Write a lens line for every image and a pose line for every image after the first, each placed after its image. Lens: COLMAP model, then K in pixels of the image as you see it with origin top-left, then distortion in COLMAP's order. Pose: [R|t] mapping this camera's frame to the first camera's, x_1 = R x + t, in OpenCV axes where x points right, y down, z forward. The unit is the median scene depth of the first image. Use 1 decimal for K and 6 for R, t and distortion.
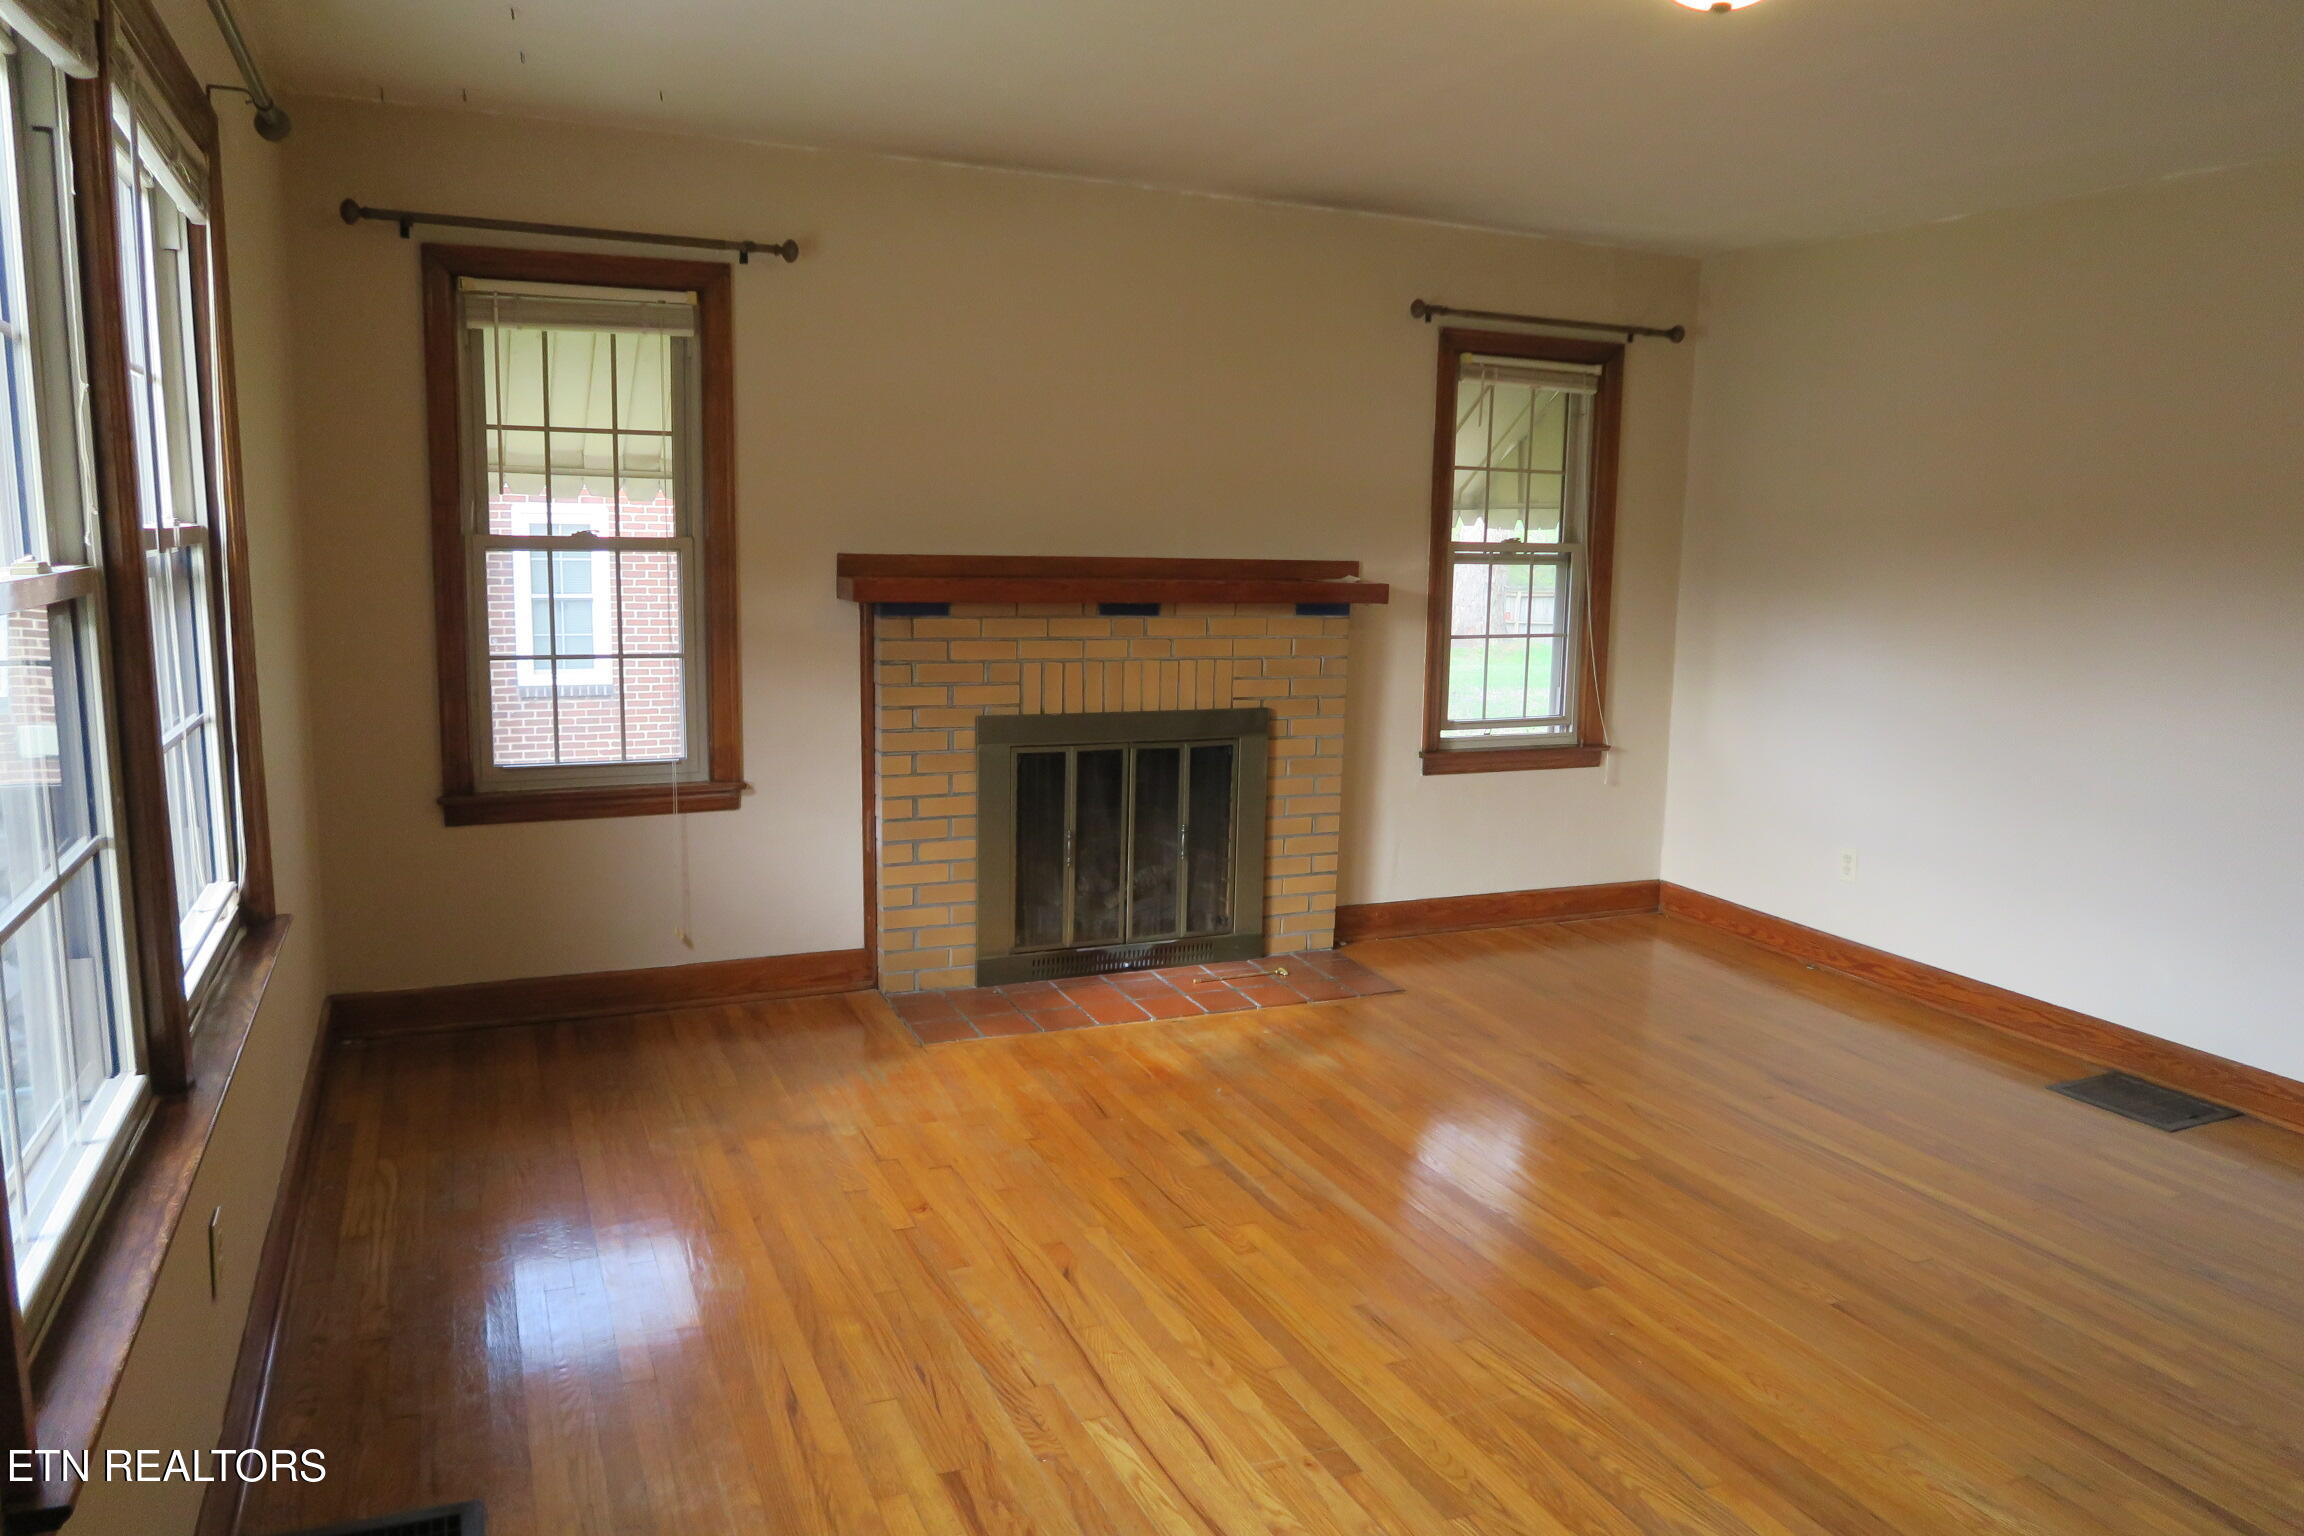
lens RADIAL K [[1594.1, 0, 1152.5], [0, 1594.1, 767.1], [0, 0, 1]] dist [-0.021383, 0.009452]
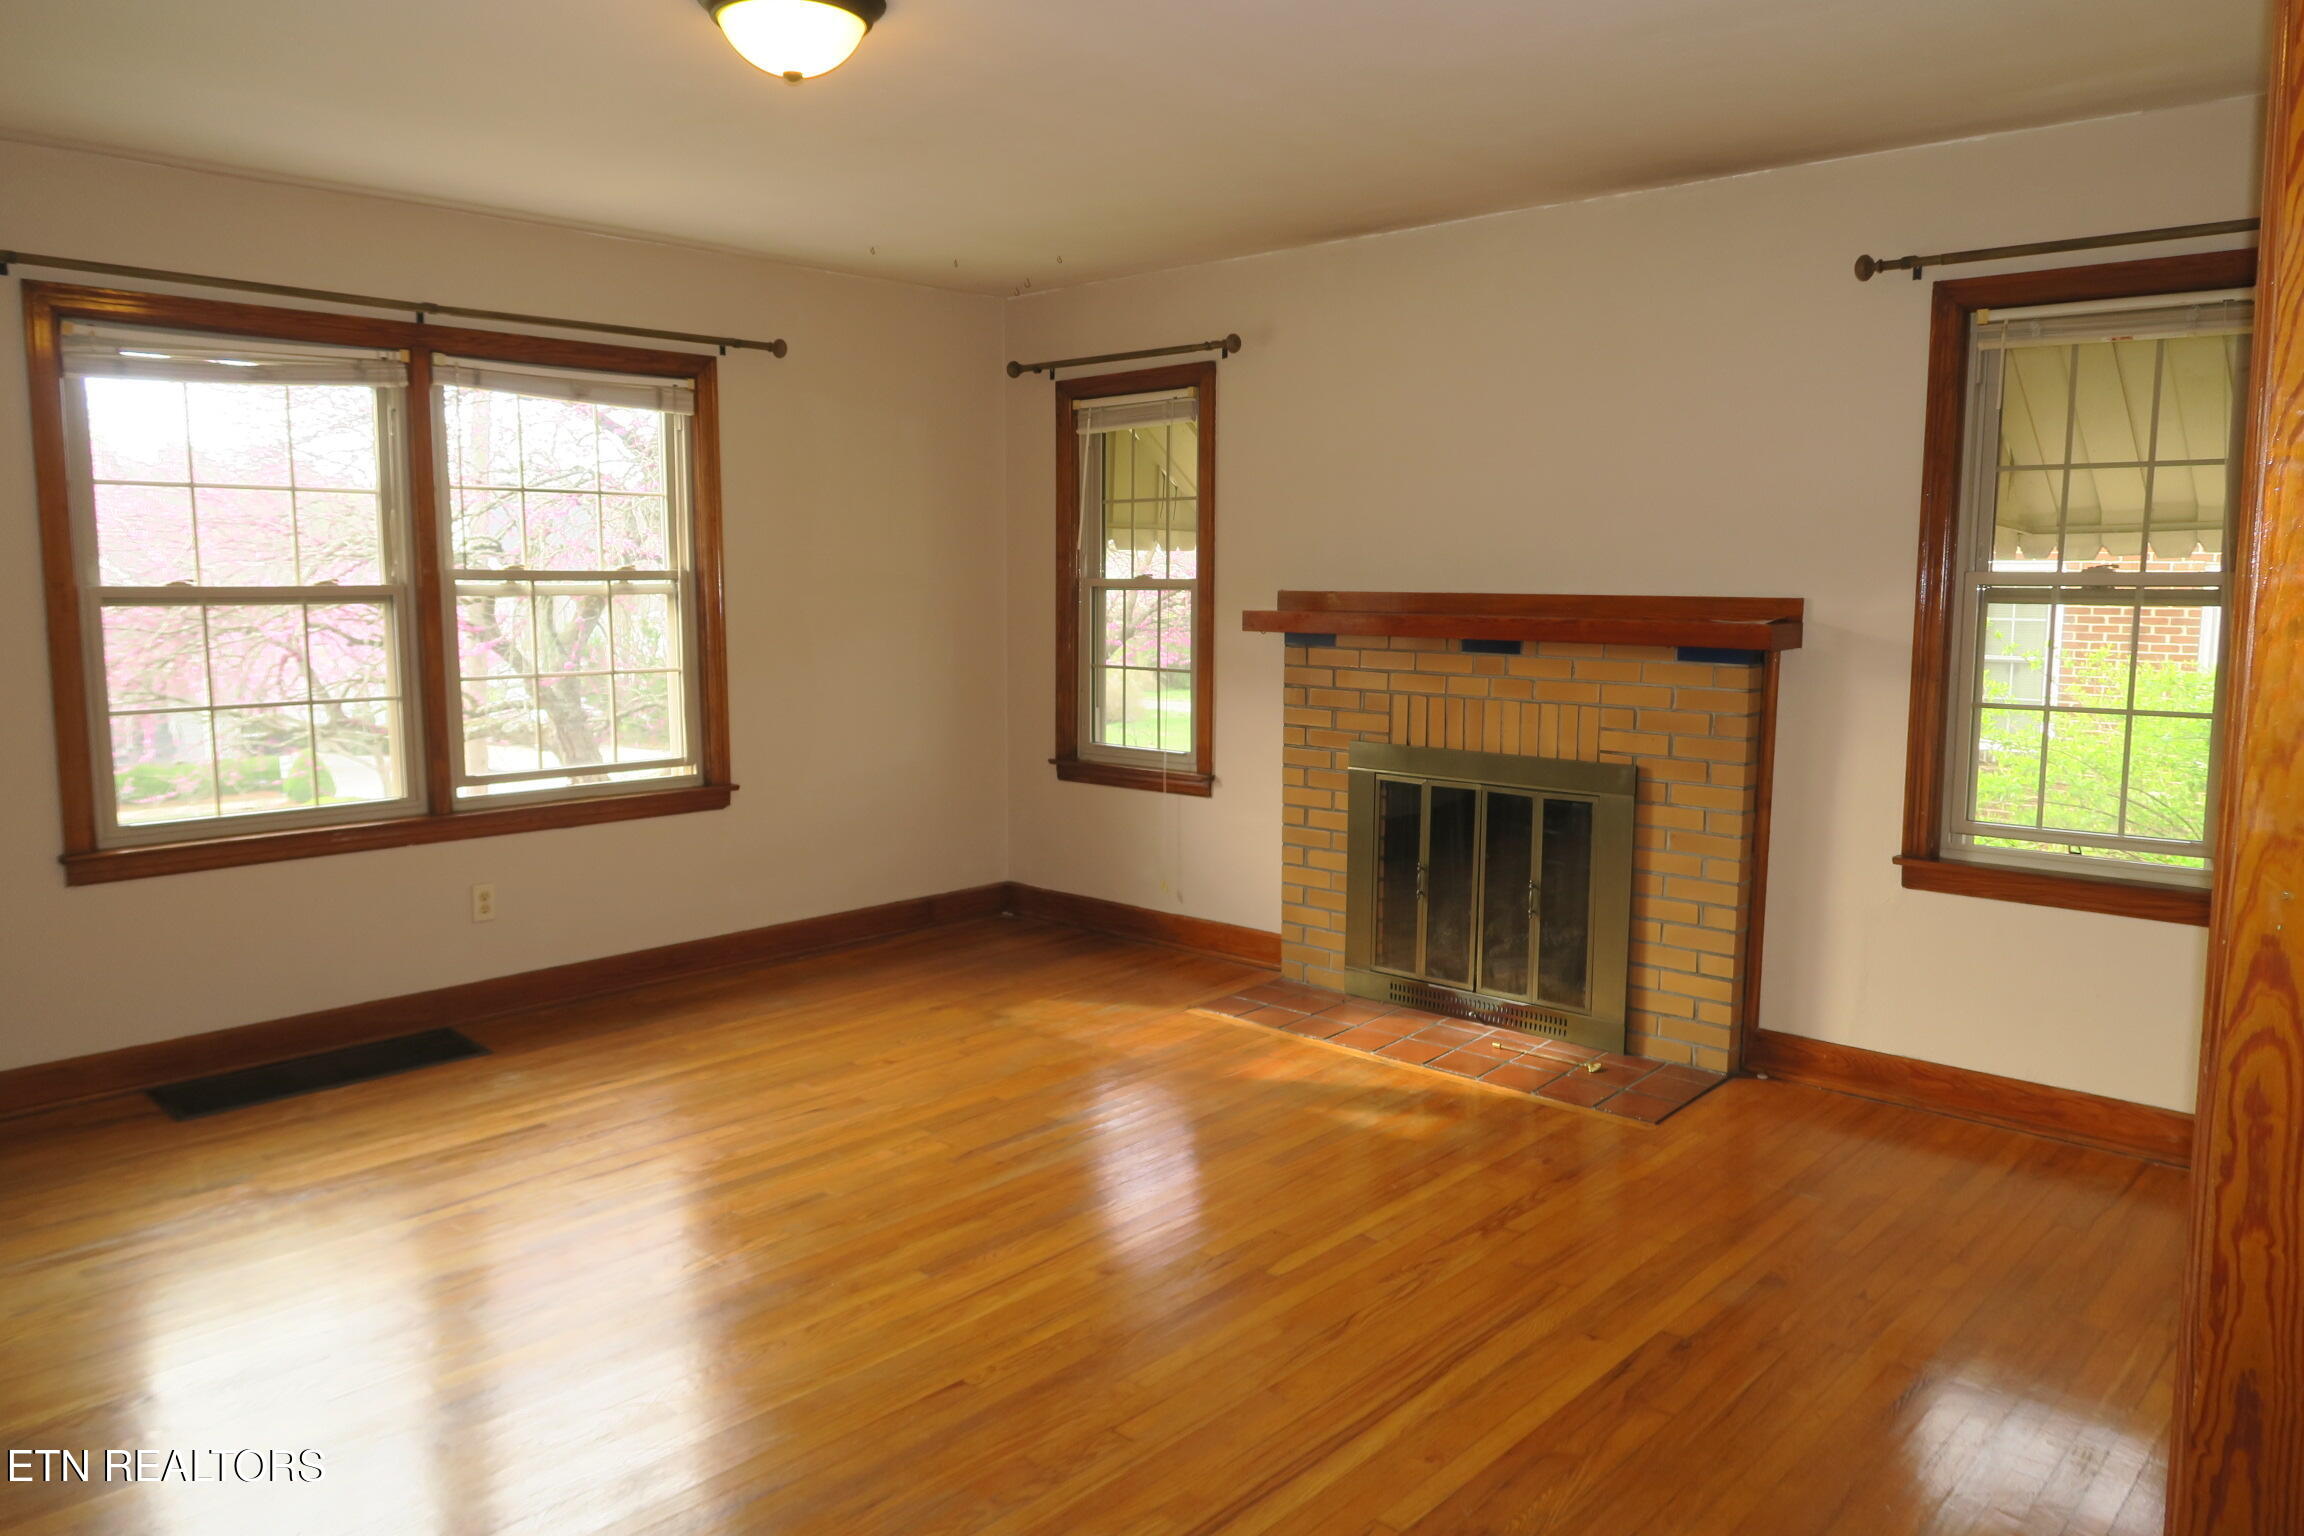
lens RADIAL K [[1594.1, 0, 1164.4], [0, 1594.1, 770.5], [0, 0, 1]] dist [-0.021383, 0.009452]
pose [[0.393164, 0.091435, -0.914911, 0.809746], [-0.132651, 0.990274, 0.041963, -0.039218], [0.909849, 0.104866, 0.401469, 0.444899]]
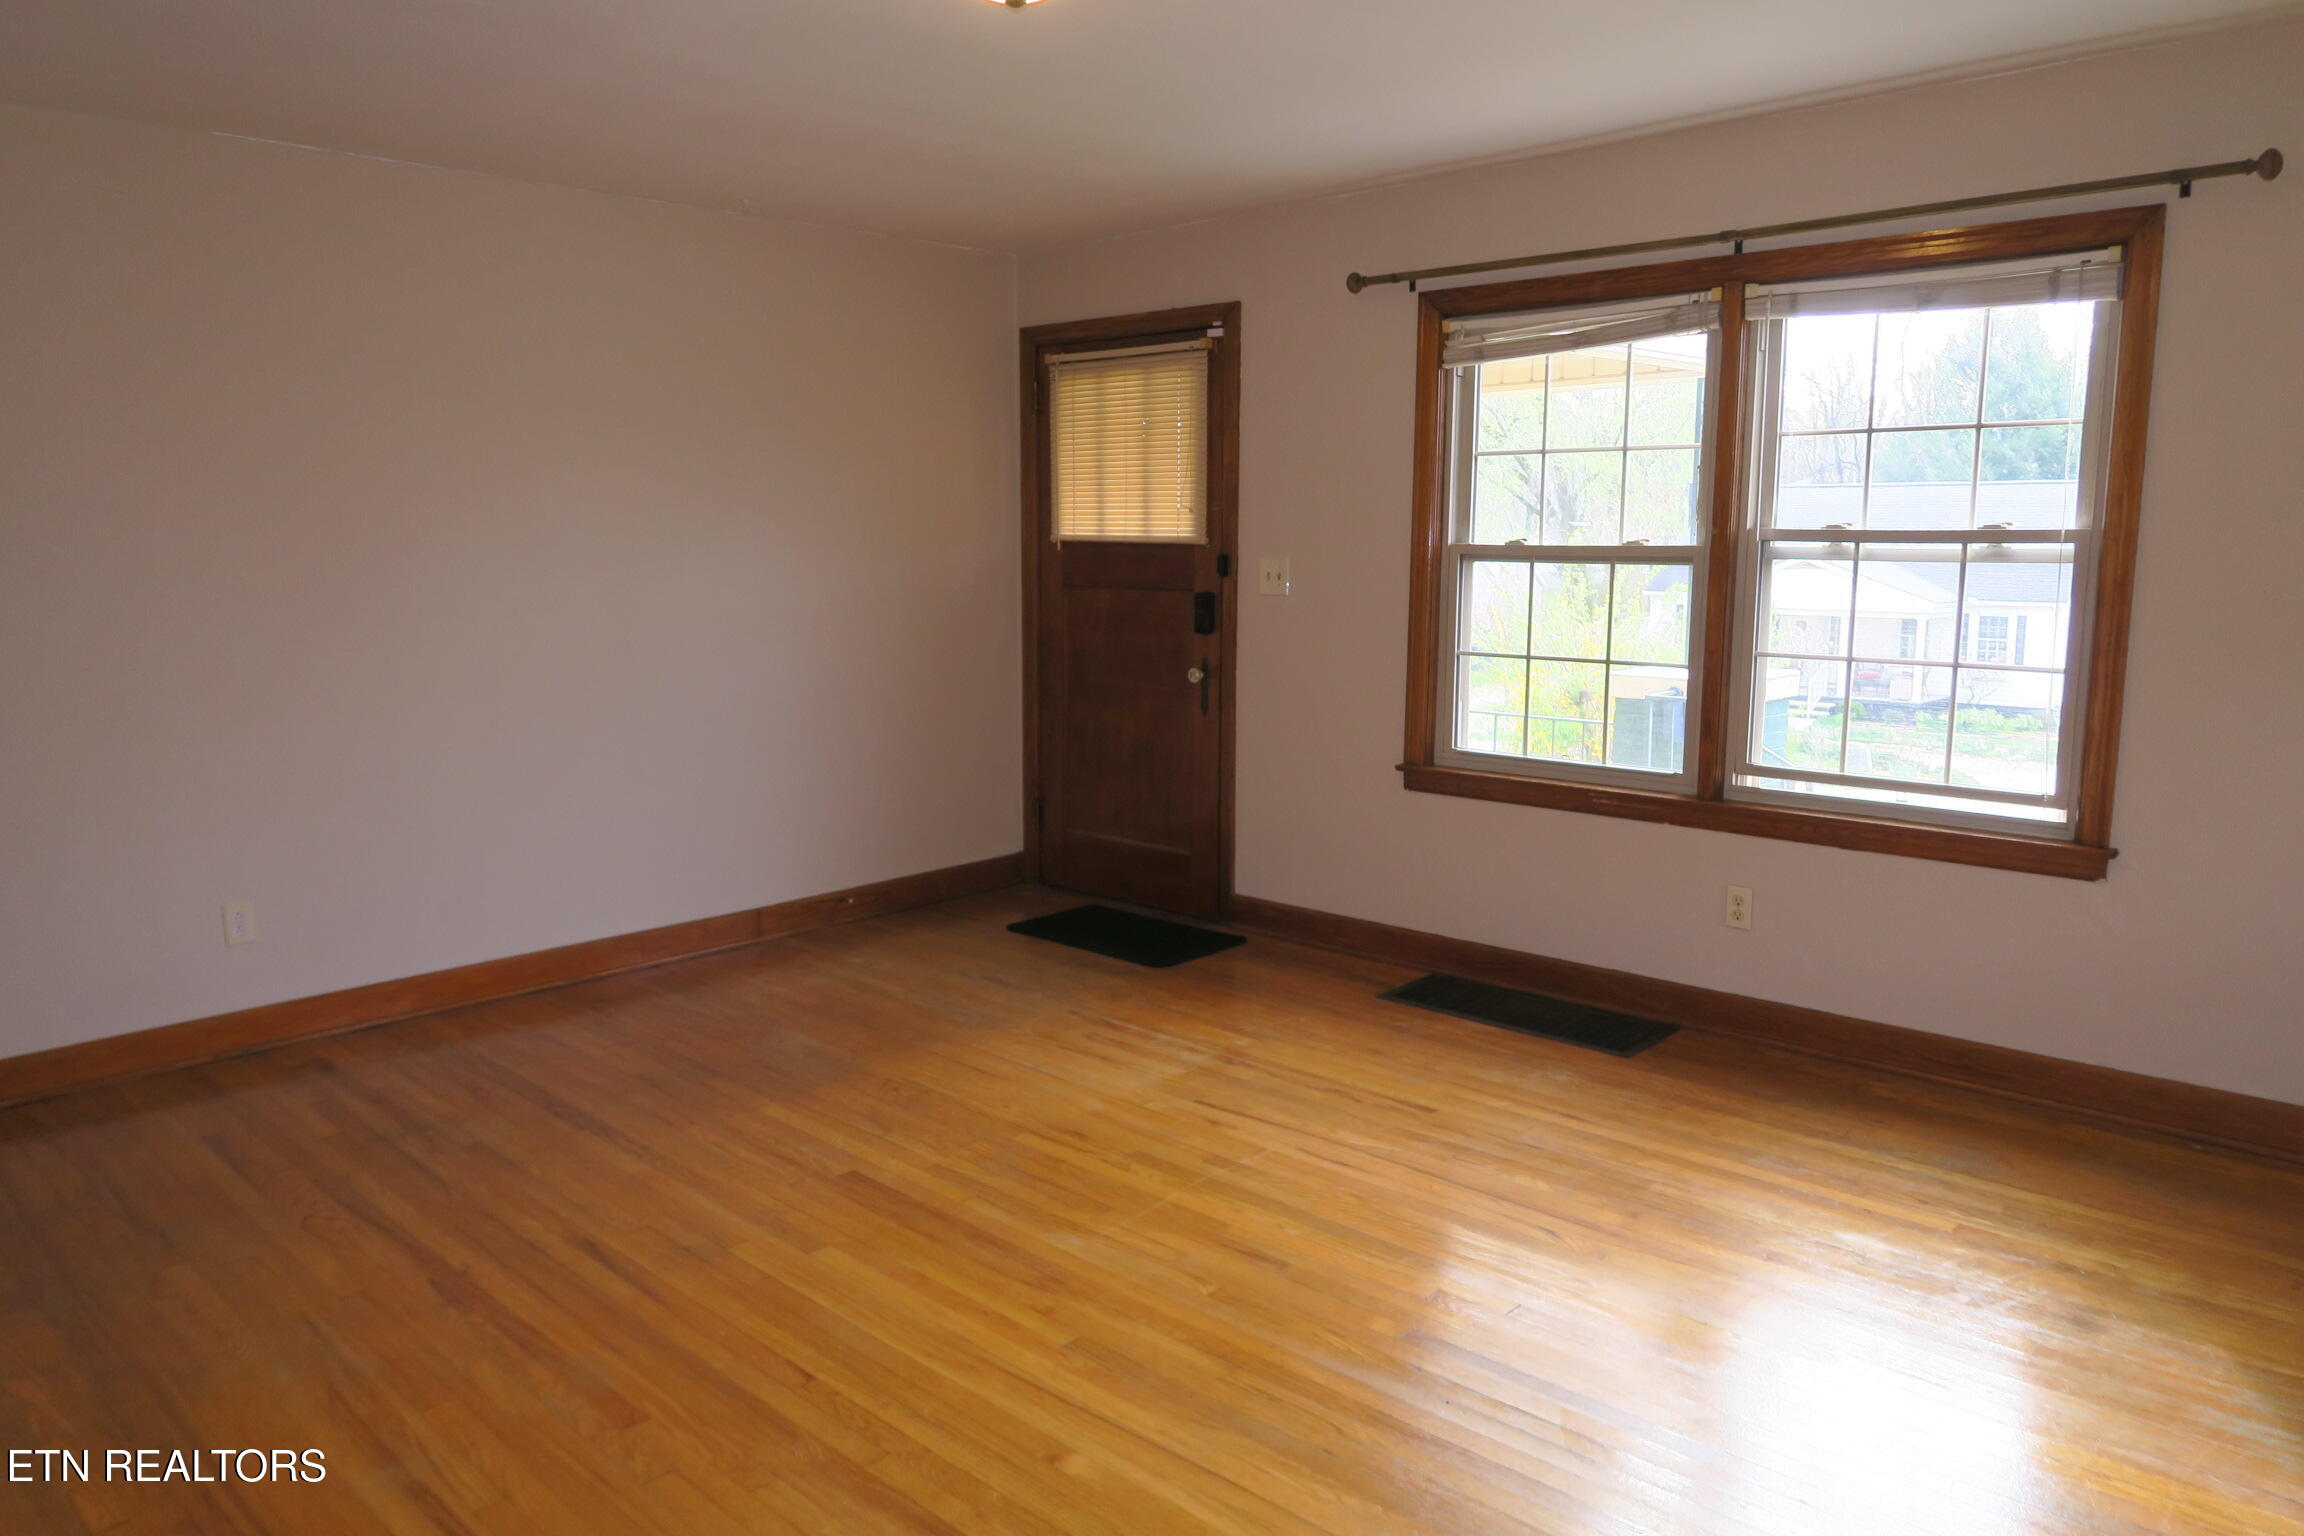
lens RADIAL K [[1594.1, 0, 1137.2], [0, 1594.1, 759.5], [0, 0, 1]] dist [-0.021383, 0.009452]
pose [[-0.927405, 0.035096, -0.372409, 0.366586], [-0.073667, 0.958954, 0.273825, -0.154714], [0.366733, 0.281381, -0.886753, 1.107545]]
